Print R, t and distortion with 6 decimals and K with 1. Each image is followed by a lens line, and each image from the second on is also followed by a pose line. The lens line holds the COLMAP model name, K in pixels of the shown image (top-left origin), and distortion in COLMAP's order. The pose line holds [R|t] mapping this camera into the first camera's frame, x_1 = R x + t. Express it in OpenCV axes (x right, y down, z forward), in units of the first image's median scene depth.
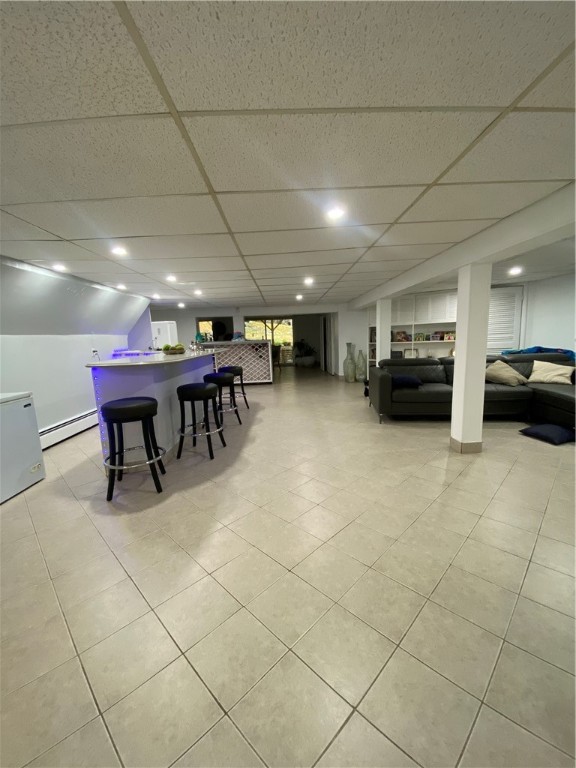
lens RADIAL K [[314.7, 0, 283.5], [0, 314.7, 384.4], [0, 0, 1]] dist [0.031658, -0.026456]
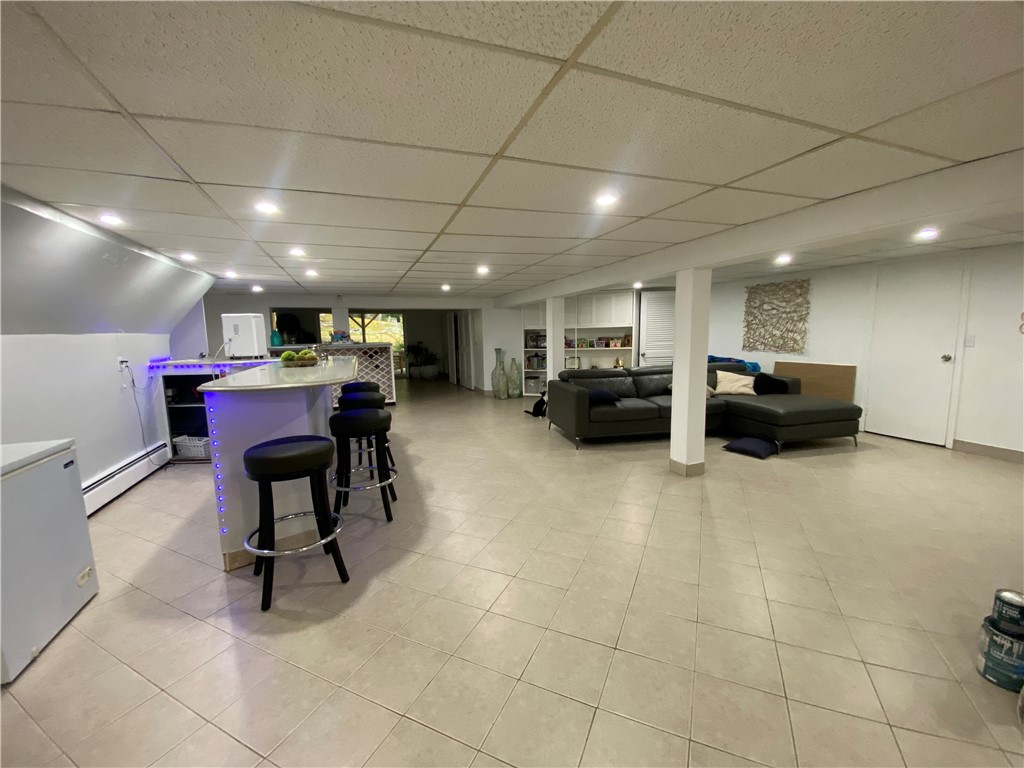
lens RADIAL K [[419.6, 0, 512.0], [0, 419.6, 384.0], [0, 0, 1]] dist [0.031658, -0.026456]
pose [[0.938590, -0.020310, 0.344437, -0.190284], [0.034141, 0.998834, -0.034139, -0.012042], [-0.343342, 0.043802, 0.938189, 0.027411]]
